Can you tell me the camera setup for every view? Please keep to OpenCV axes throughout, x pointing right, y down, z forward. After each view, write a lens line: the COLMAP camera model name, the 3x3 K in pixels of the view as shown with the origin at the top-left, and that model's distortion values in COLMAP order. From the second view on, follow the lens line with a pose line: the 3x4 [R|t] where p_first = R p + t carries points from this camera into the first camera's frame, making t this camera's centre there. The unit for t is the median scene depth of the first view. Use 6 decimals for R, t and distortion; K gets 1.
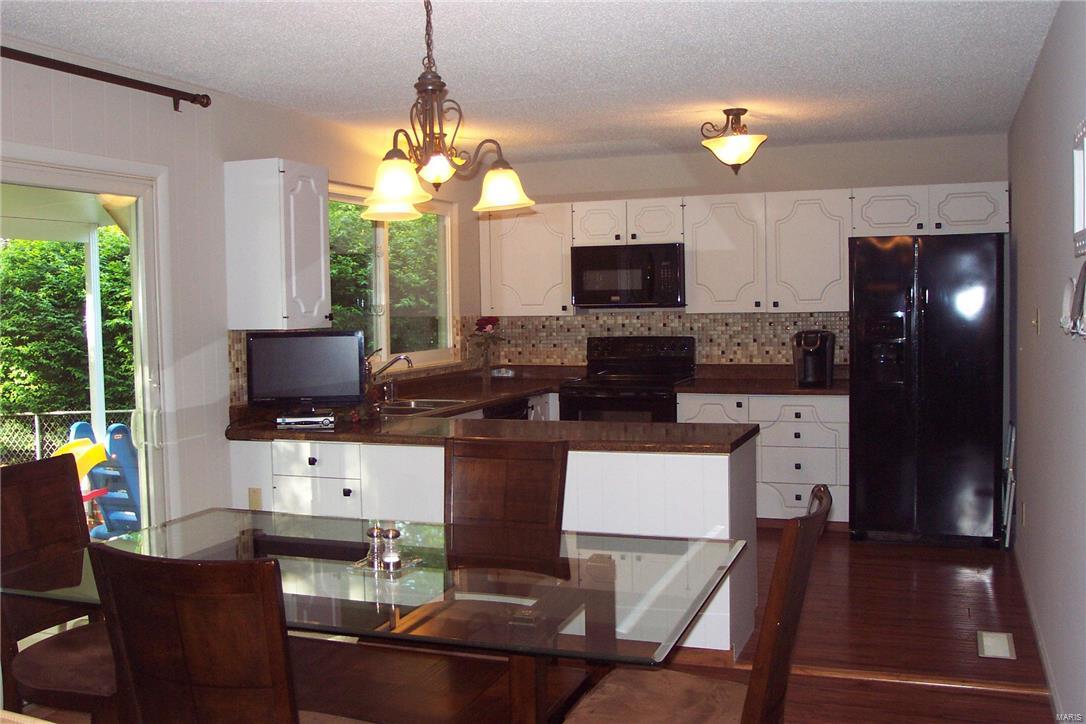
lens RADIAL K [[1056.5, 0, 543.0], [0, 1056.5, 362.0], [0, 0, 1]] dist [-0.084122, 0.011245]
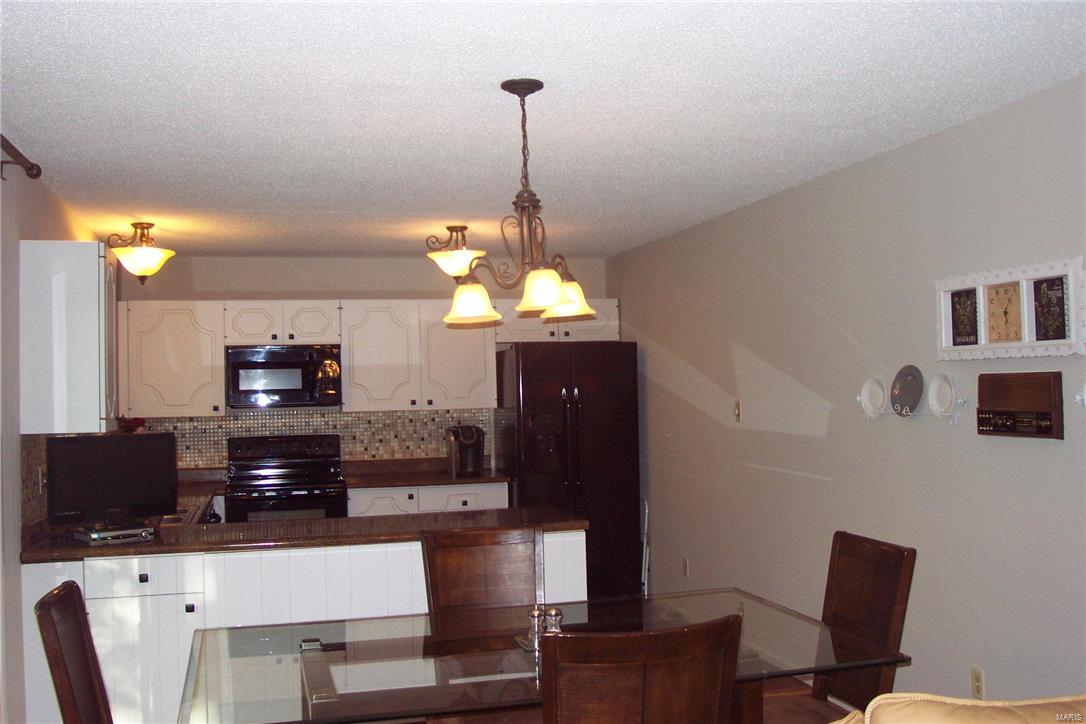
lens RADIAL K [[1056.5, 0, 543.0], [0, 1056.5, 362.0], [0, 0, 1]] dist [-0.084122, 0.011245]
pose [[0.809043, 0.016006, 0.587532, -0.310343], [0.040099, 0.995797, -0.082346, -0.001852], [-0.586381, 0.090181, 0.805000, 0.045423]]
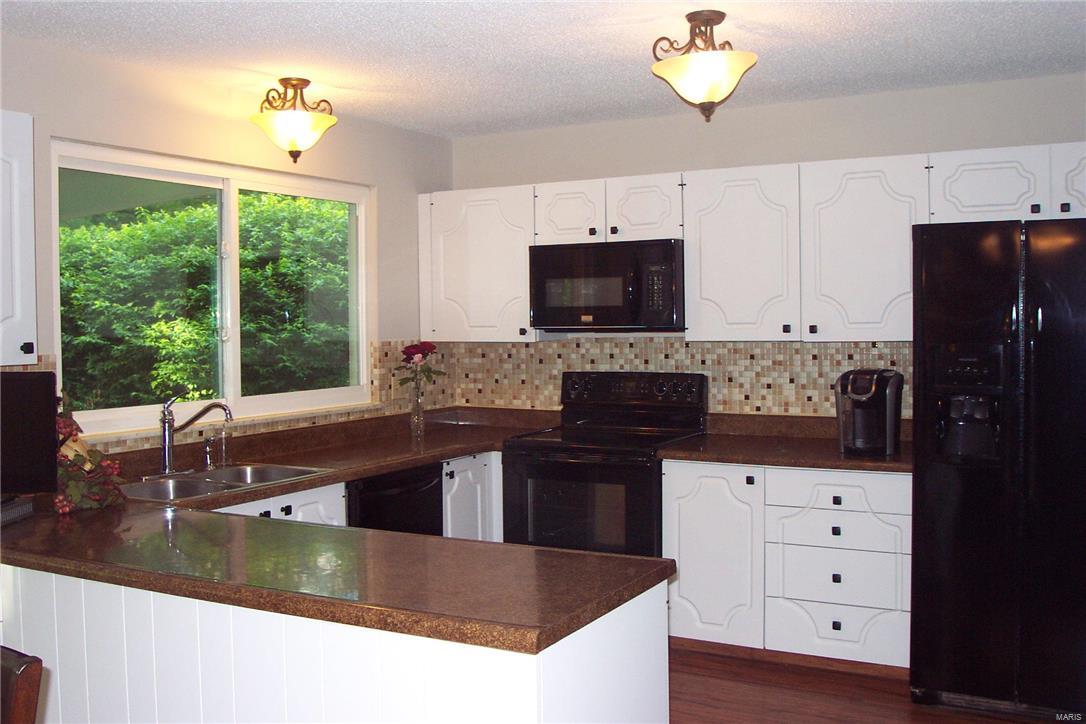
lens RADIAL K [[1056.5, 0, 543.0], [0, 1056.5, 362.0], [0, 0, 1]] dist [-0.084122, 0.011245]
pose [[0.989567, 0.012246, -0.143554, 0.140123], [-0.014293, 0.999810, -0.013235, -0.021591], [0.143364, 0.015148, 0.989554, 0.299843]]
